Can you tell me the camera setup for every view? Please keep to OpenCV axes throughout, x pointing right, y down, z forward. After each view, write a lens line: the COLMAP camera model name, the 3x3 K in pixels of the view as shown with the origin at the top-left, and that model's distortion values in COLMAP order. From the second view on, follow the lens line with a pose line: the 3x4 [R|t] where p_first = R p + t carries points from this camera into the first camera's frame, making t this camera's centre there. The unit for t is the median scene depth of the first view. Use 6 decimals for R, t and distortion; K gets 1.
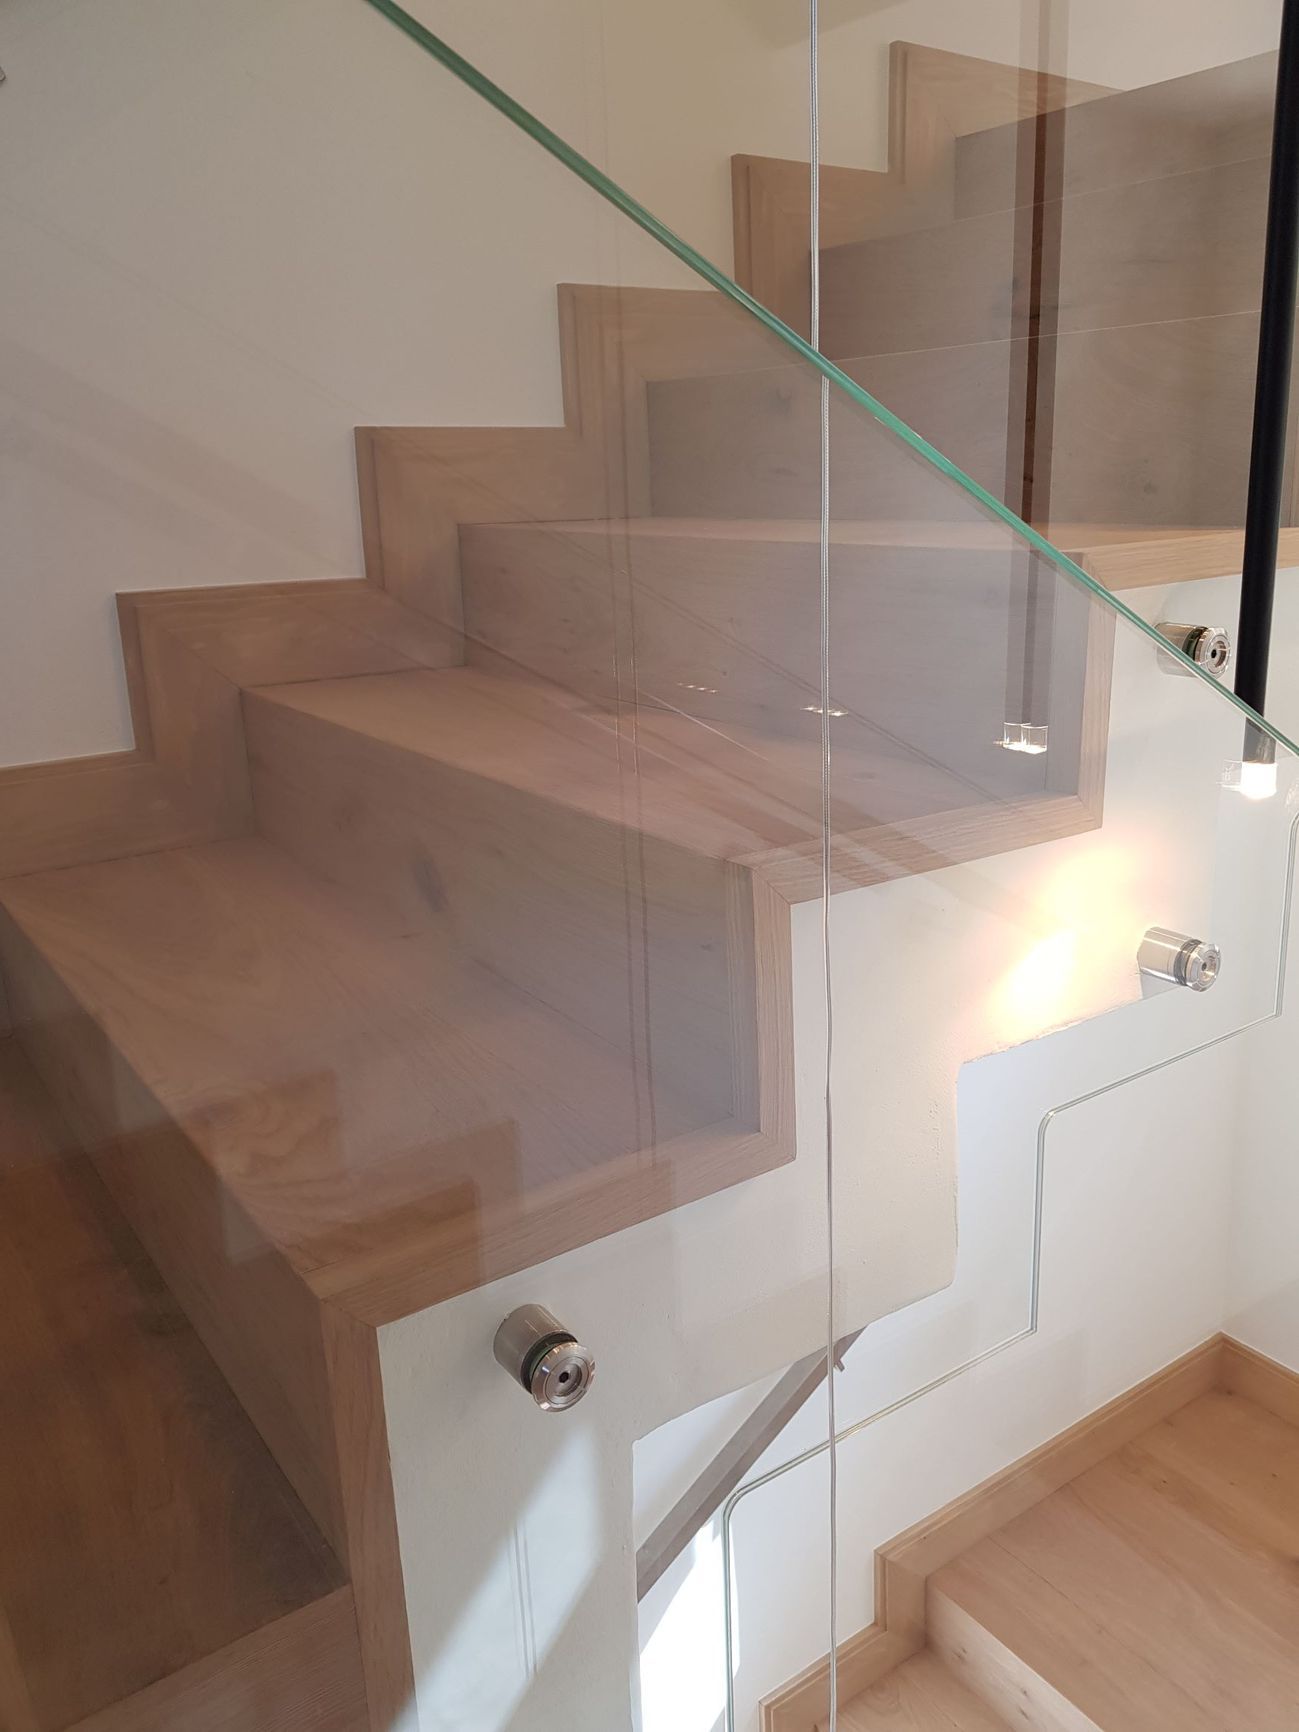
lens RADIAL K [[1419.9, 0, 649.5], [0, 1419.9, 866.0], [0, 0, 1]] dist [0.098030, -0.076539]
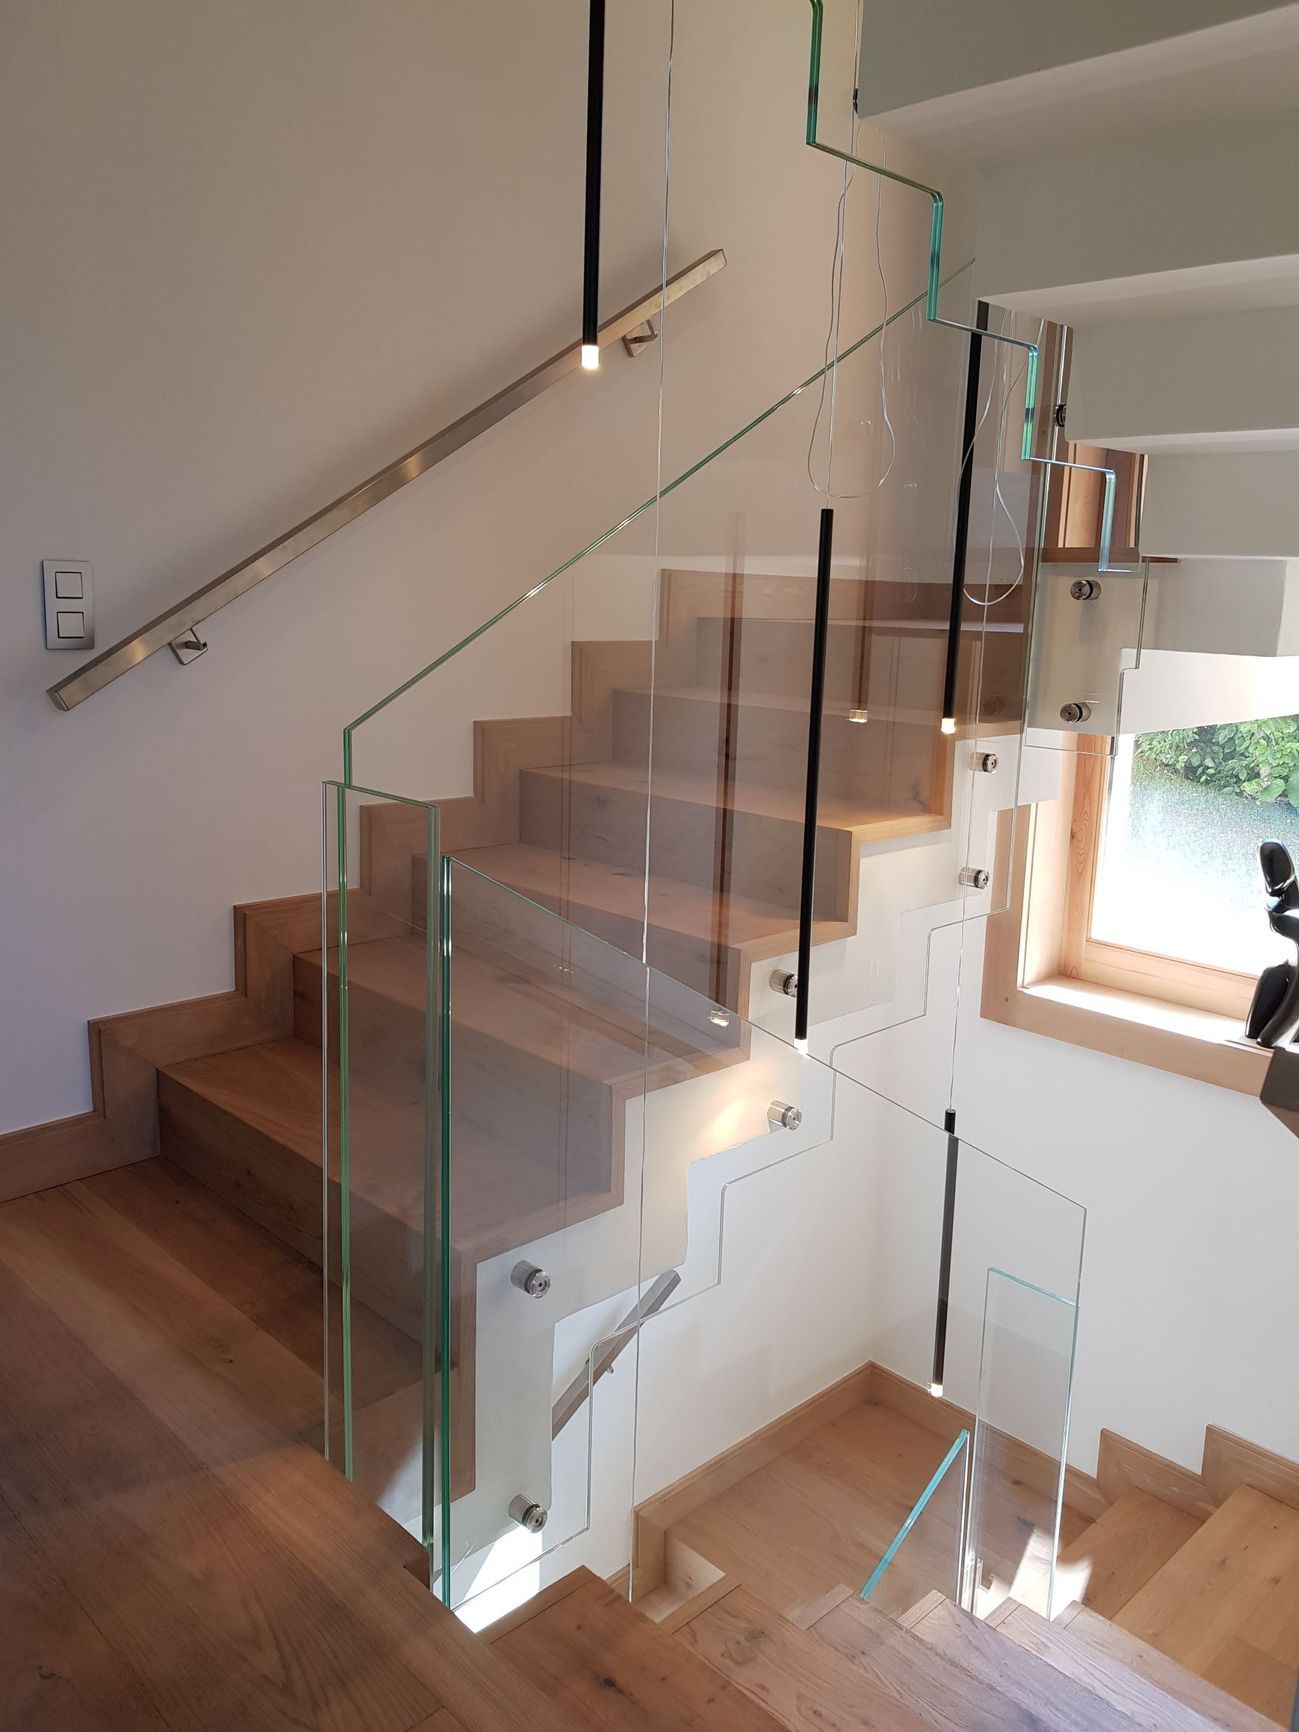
lens RADIAL K [[1374.0, 0, 651.3], [0, 1374.0, 820.4], [0, 0, 1]] dist [0.053393, -0.067941]
pose [[0.984247, 0.031933, 0.173891, -0.228615], [-0.011645, 0.993127, -0.116463, -0.141657], [-0.176415, 0.112604, 0.977854, -1.137218]]
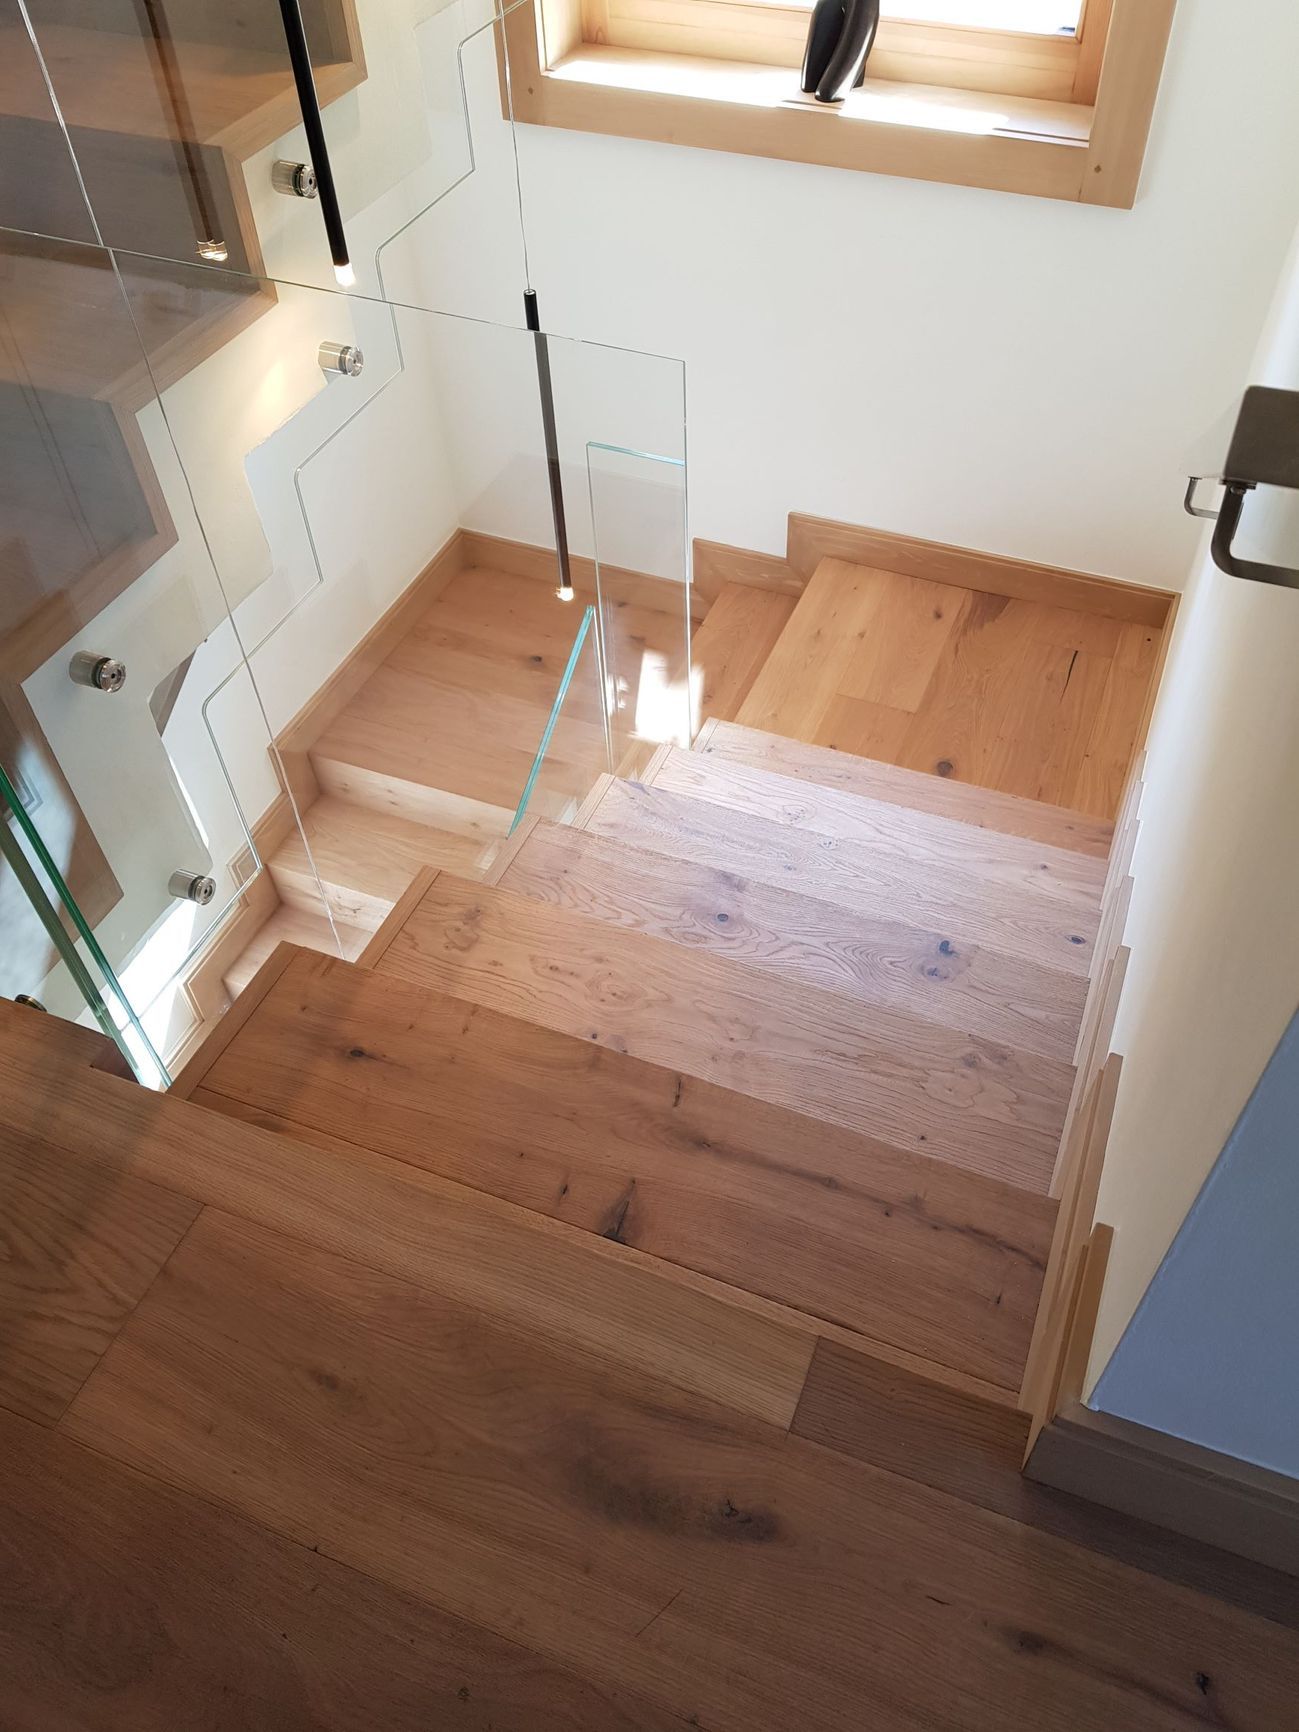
lens RADIAL K [[1366.2, 0, 706.1], [0, 1366.2, 856.1], [0, 0, 1]] dist [0.056370, -0.101158]
pose [[0.830063, -0.394584, 0.394079, -0.163742], [0.144293, 0.834554, 0.531694, -0.255872], [-0.538678, -0.384477, 0.749669, -0.745151]]
